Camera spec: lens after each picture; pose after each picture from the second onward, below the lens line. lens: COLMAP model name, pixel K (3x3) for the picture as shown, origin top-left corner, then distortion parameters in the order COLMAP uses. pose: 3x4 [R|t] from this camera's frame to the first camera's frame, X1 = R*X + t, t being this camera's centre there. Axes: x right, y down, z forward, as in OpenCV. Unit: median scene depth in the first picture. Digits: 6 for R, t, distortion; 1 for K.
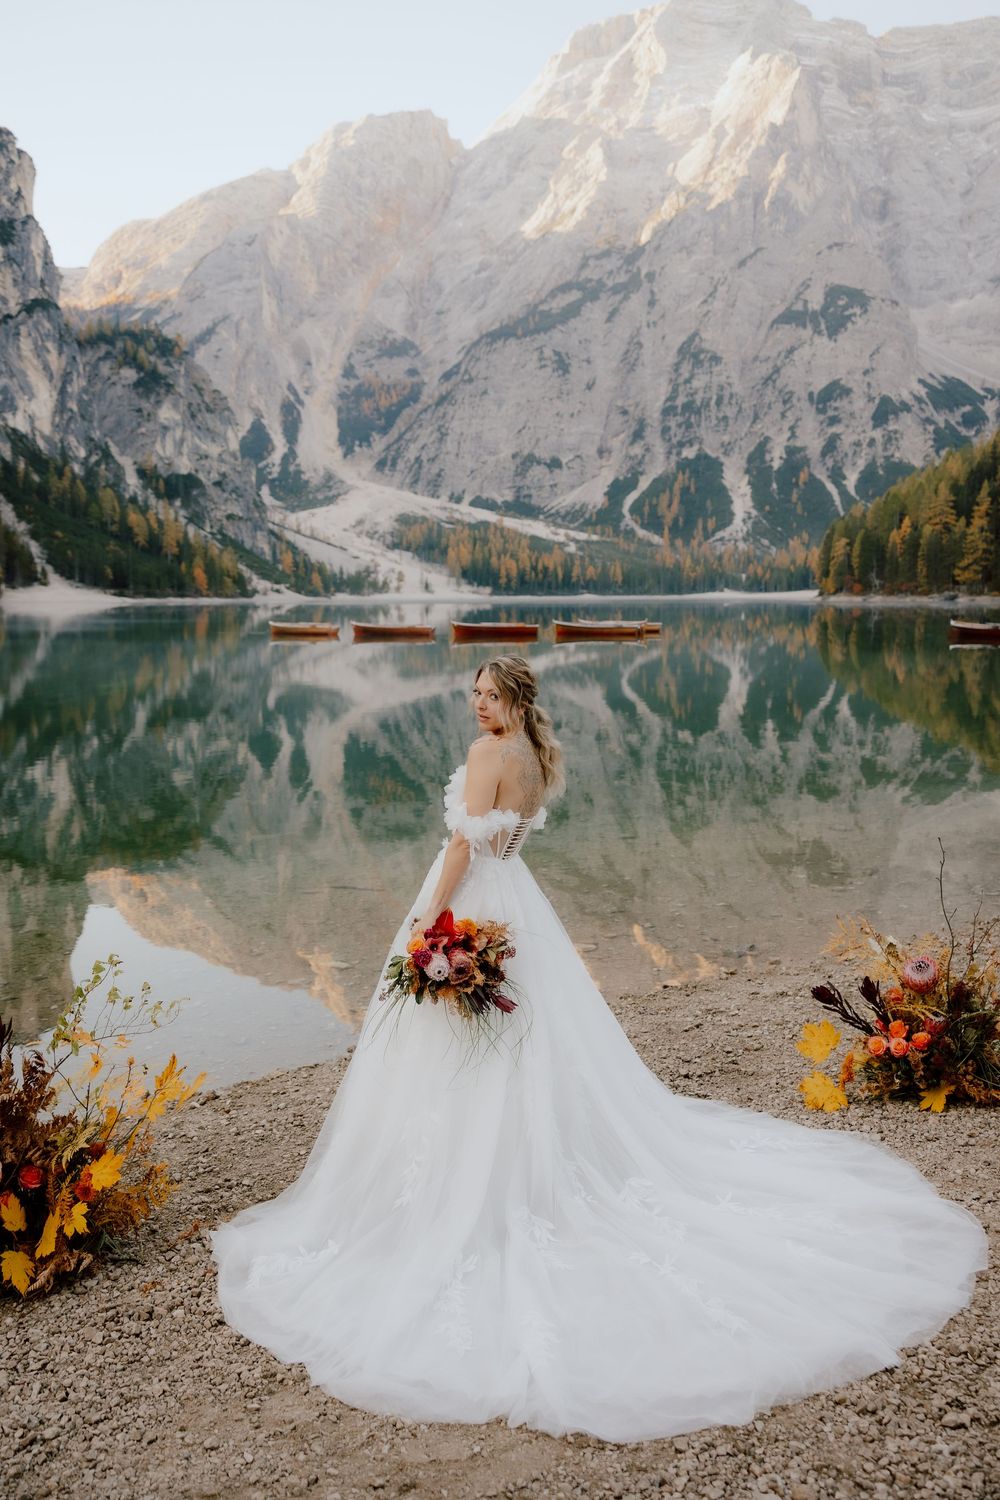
lens RADIAL K [[1185.3, 0, 500.0], [0, 1185.3, 750.0], [0, 0, 1]] dist [0.002870, 0.004818]
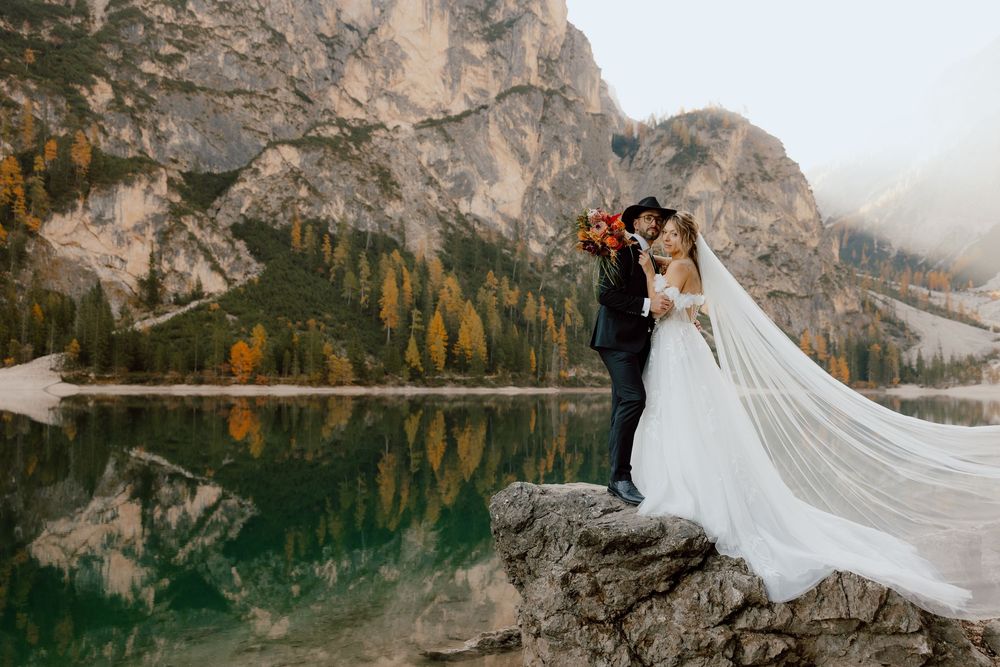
lens RADIAL K [[900.5, 0, 509.8], [0, 900.5, 329.5], [0, 0, 1]] dist [-0.008945, -0.004012]
pose [[0.658914, -0.040079, -0.751150, 0.078012], [-0.105628, 0.983756, -0.145148, -0.035160], [0.744765, 0.174982, 0.643977, 0.269830]]
